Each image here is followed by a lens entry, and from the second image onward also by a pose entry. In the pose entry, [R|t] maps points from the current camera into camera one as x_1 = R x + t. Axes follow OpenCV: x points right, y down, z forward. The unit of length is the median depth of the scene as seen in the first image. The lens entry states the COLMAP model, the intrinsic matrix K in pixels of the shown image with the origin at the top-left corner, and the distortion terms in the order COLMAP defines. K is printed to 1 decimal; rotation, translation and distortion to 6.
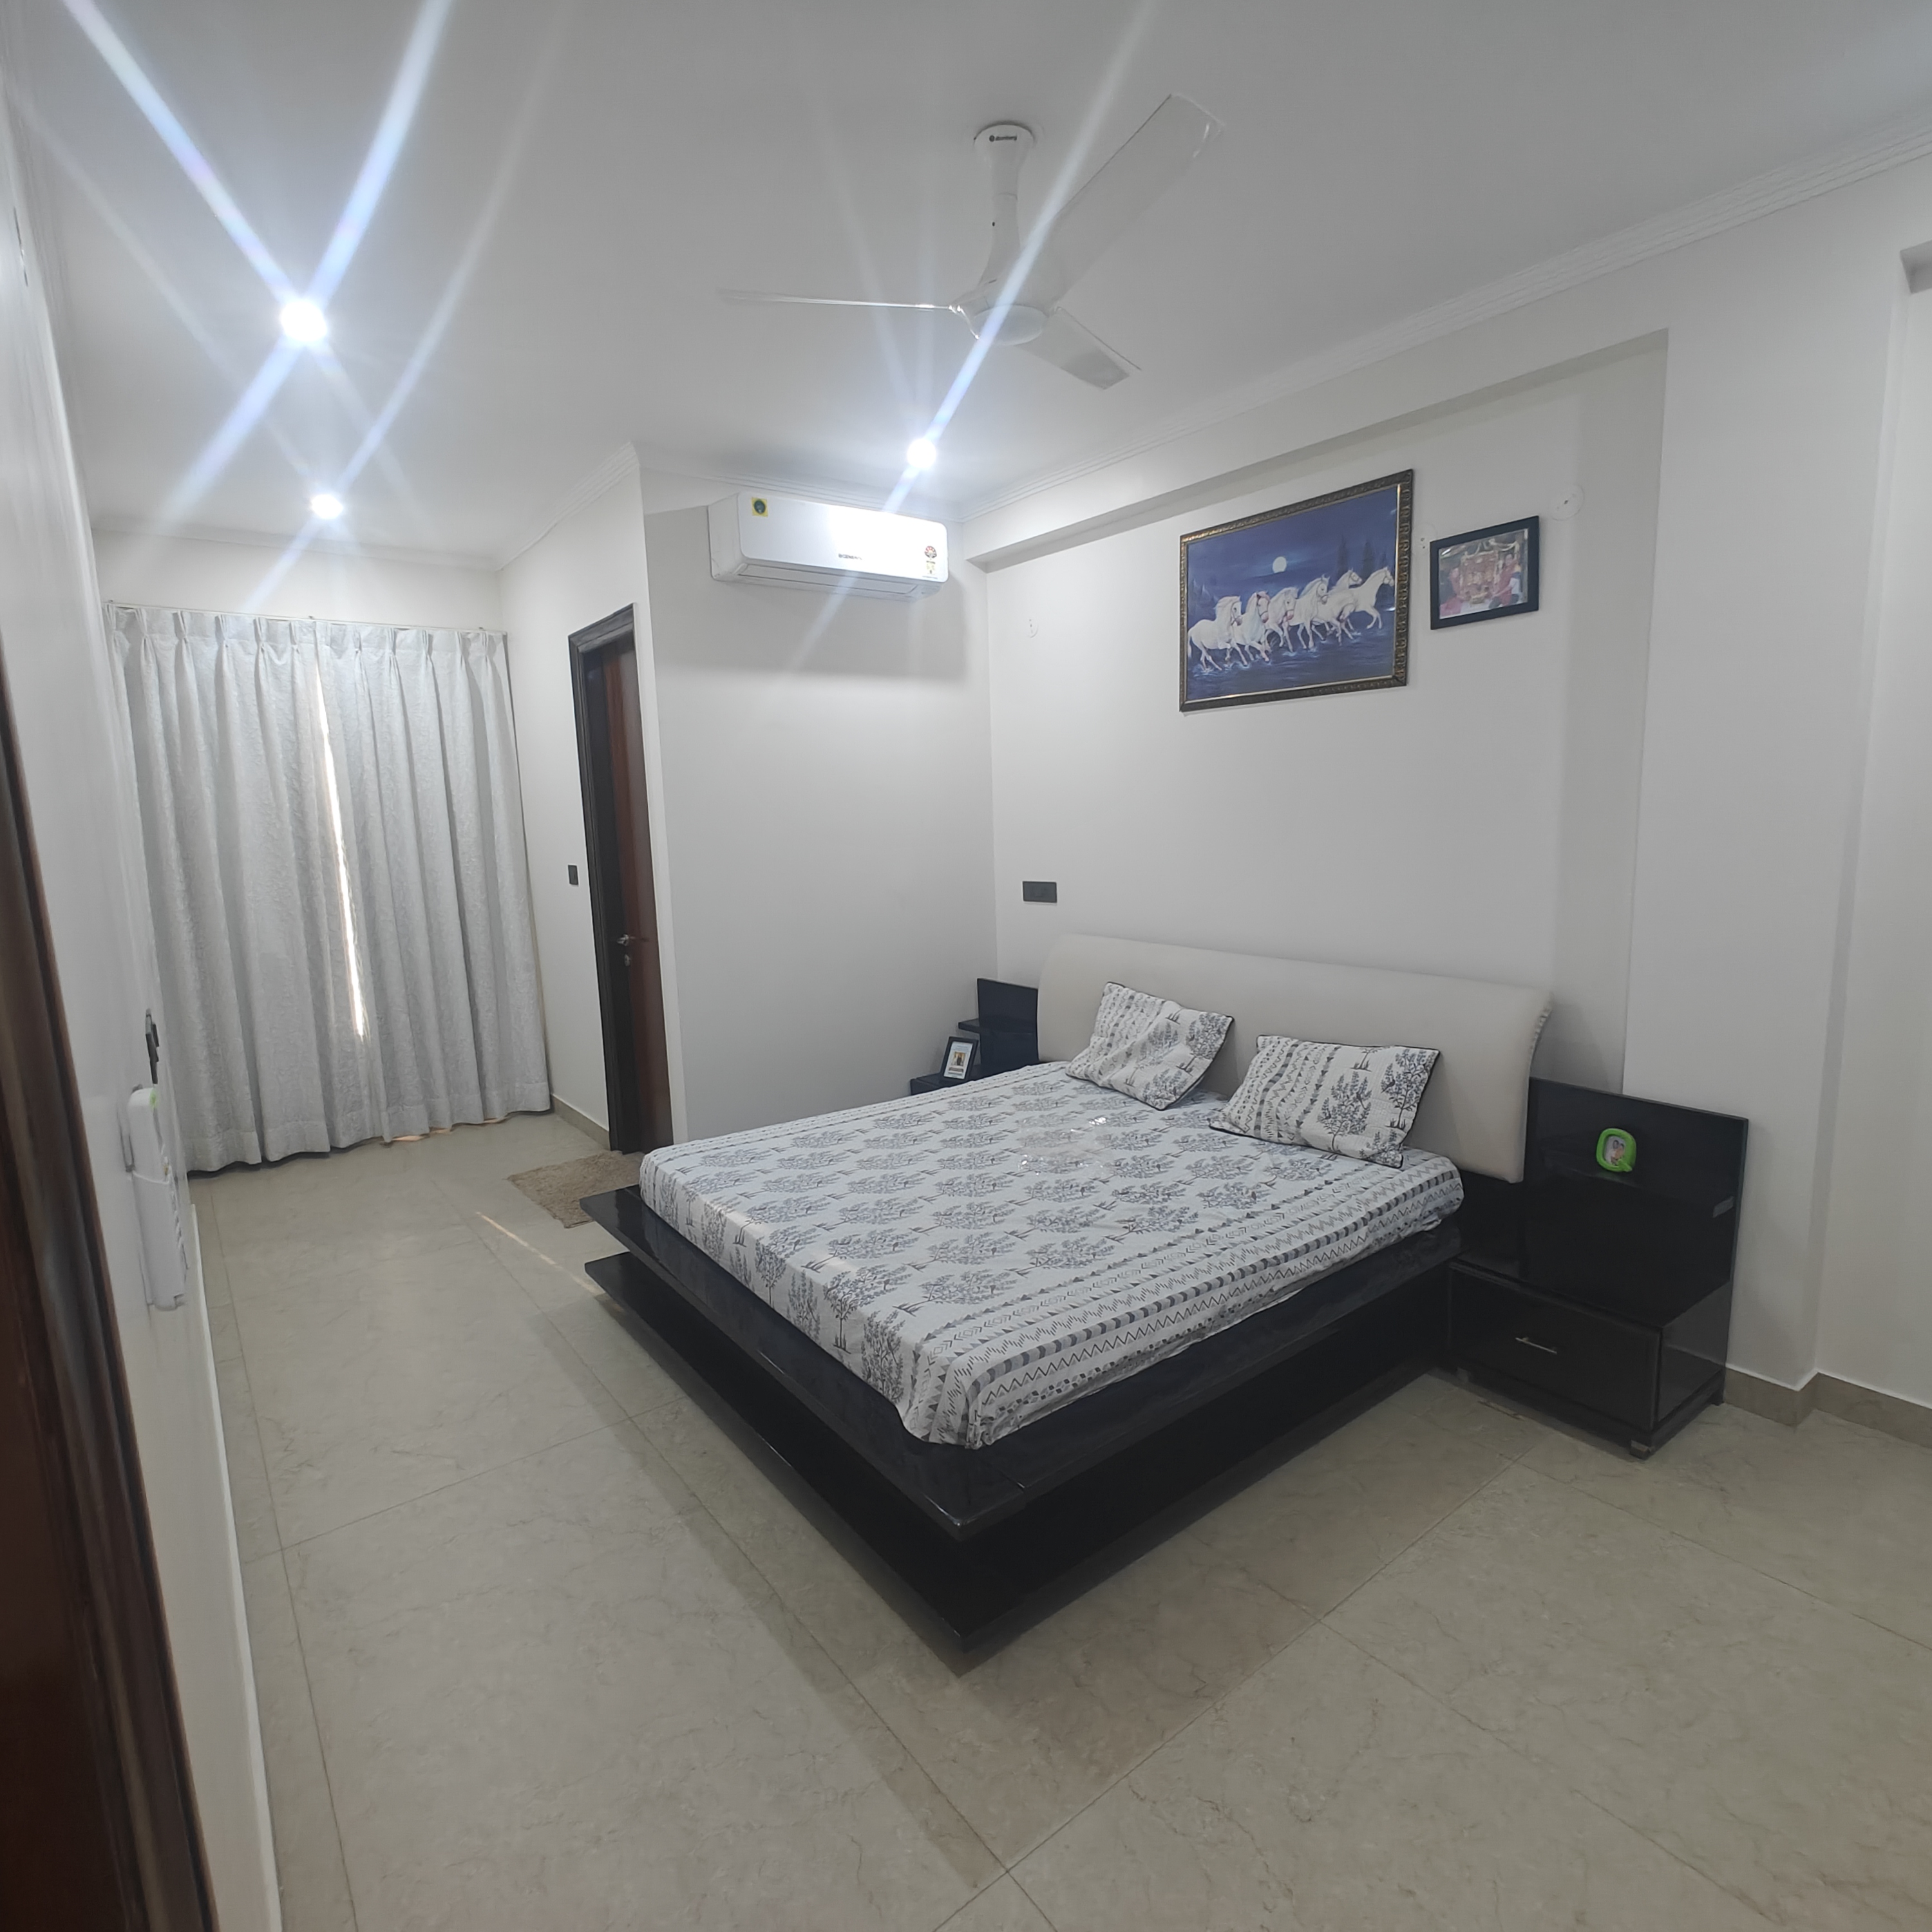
lens RADIAL K [[1080.0, 0, 972.5], [0, 1080.0, 962.9], [0, 0, 1]] dist [0.000679, -0.000847]
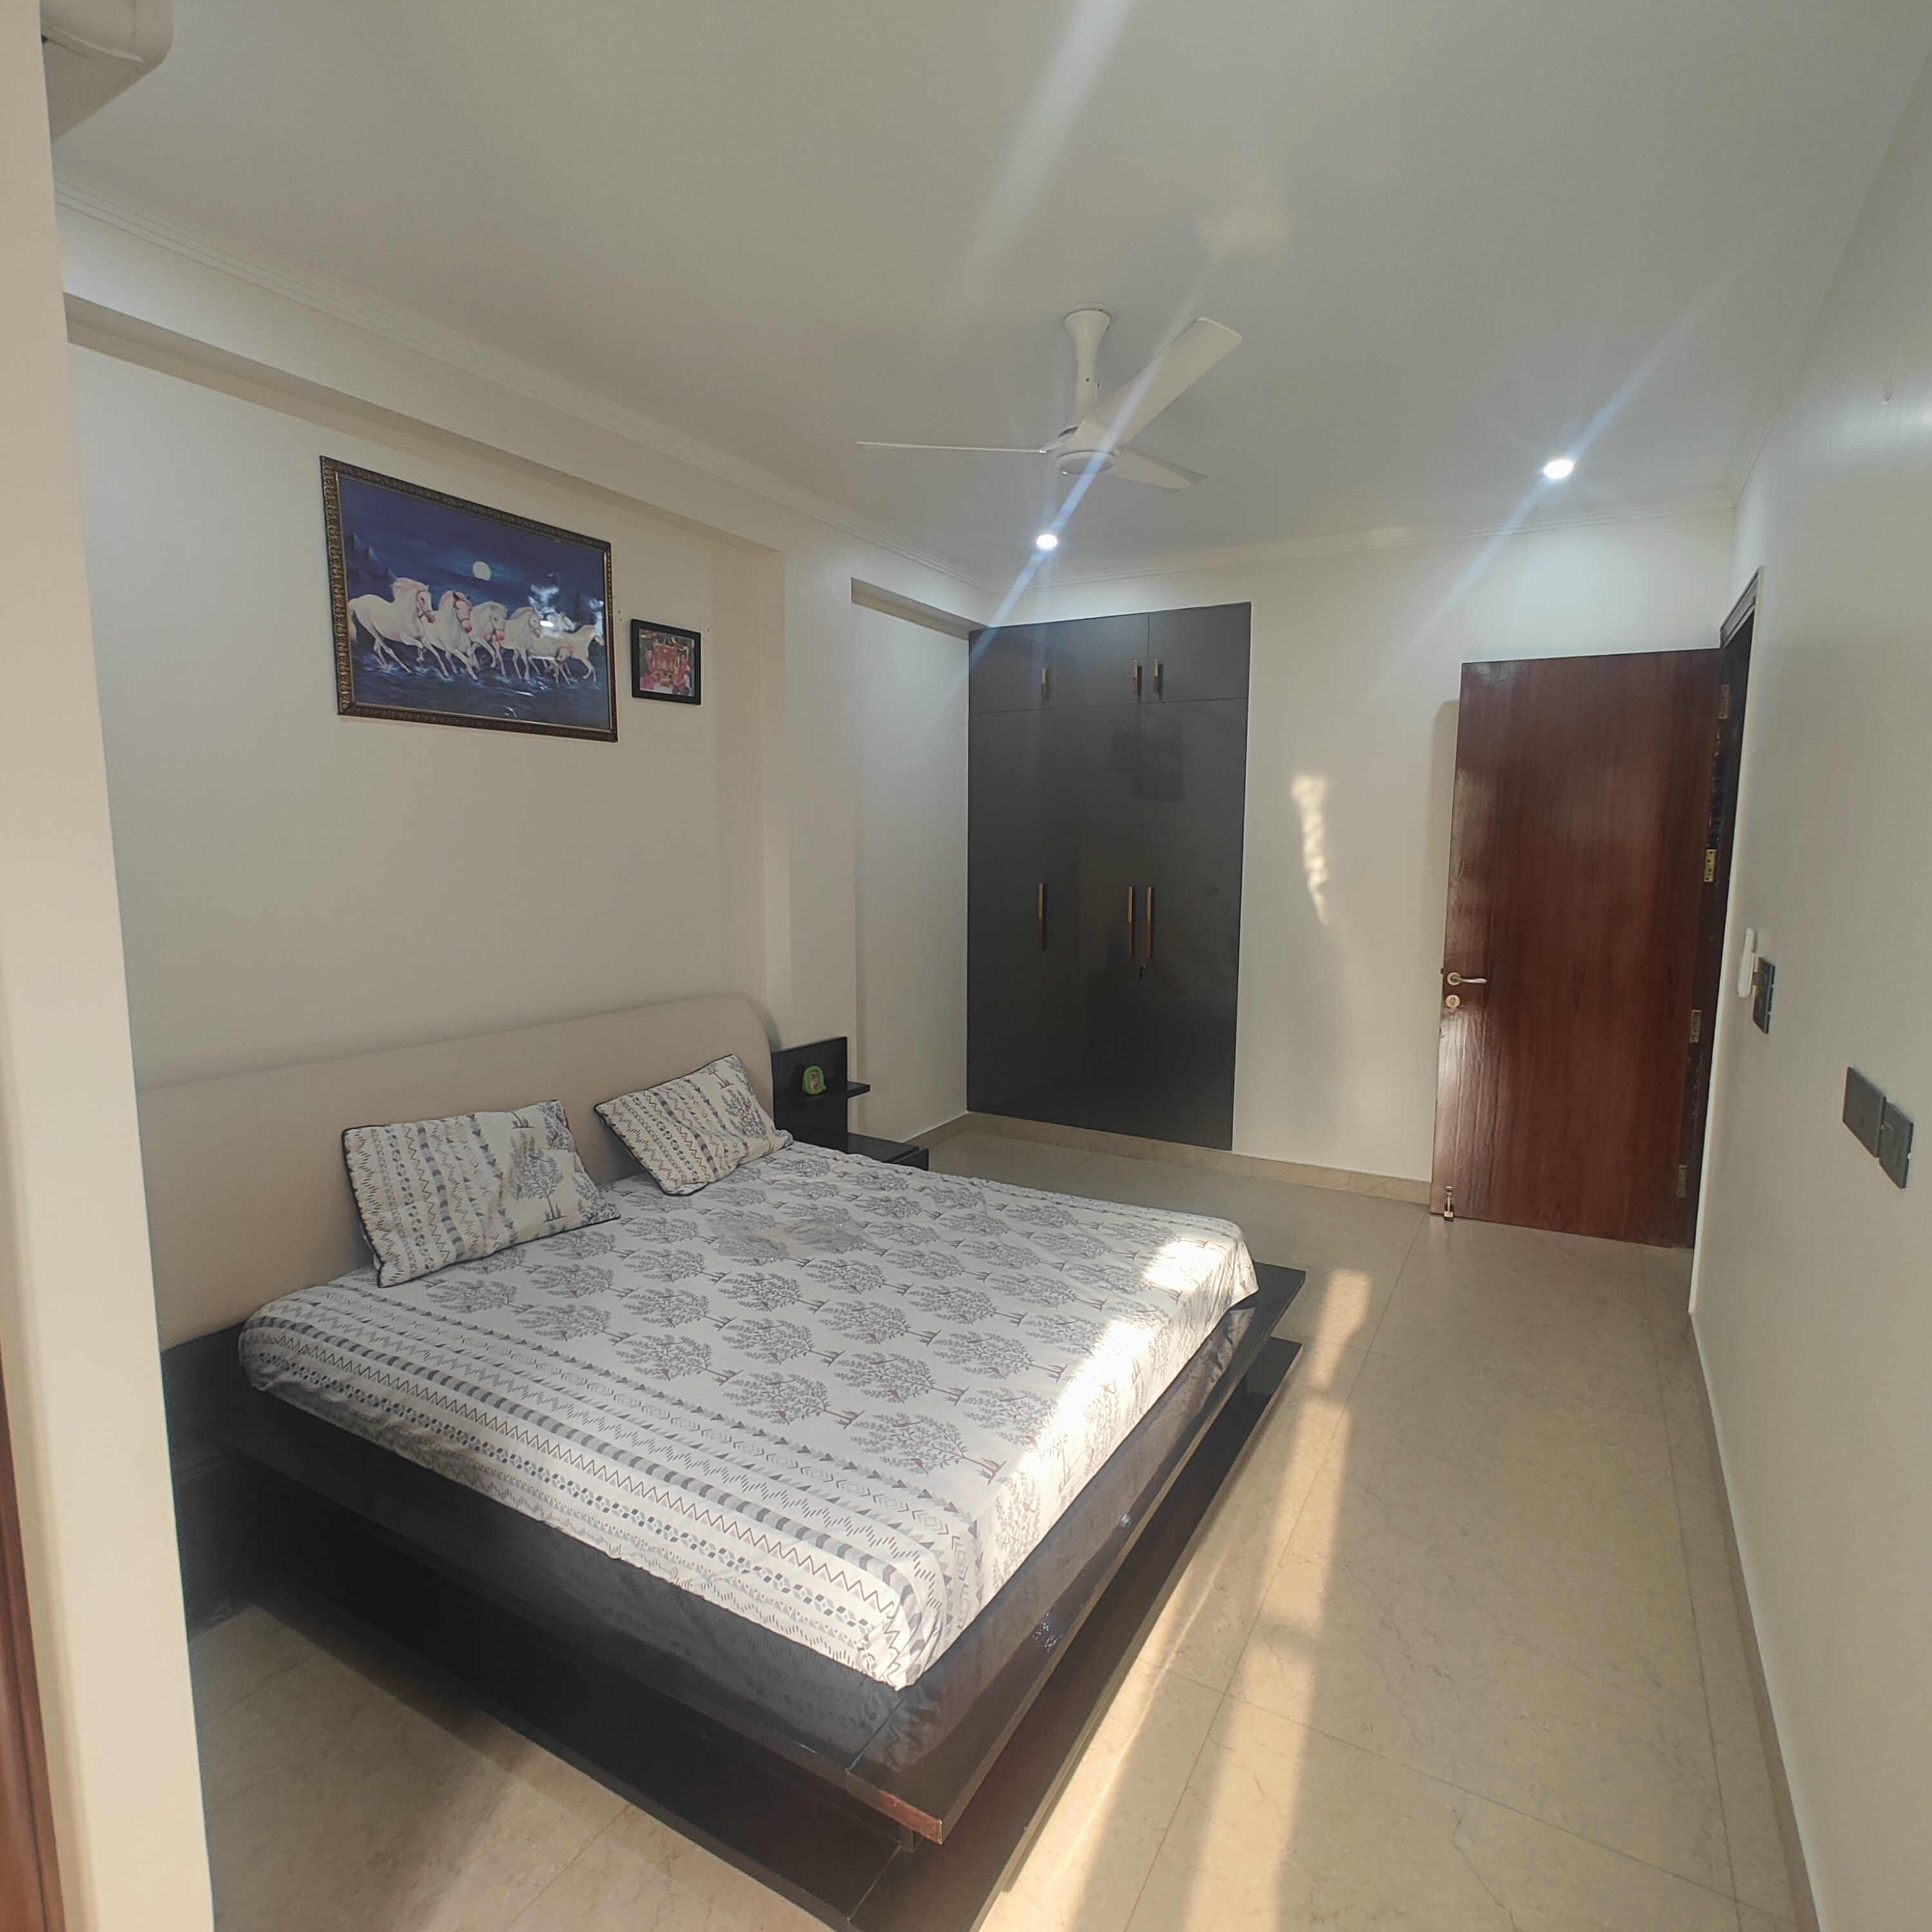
lens RADIAL K [[1080.0, 0, 967.2], [0, 1080.0, 965.5], [0, 0, 1]] dist [0.000679, -0.000847]
pose [[-0.390441, -0.081550, 0.917009, -0.664263], [0.136093, 0.980013, 0.145098, -0.134633], [-0.910513, 0.181451, -0.371539, 1.016958]]
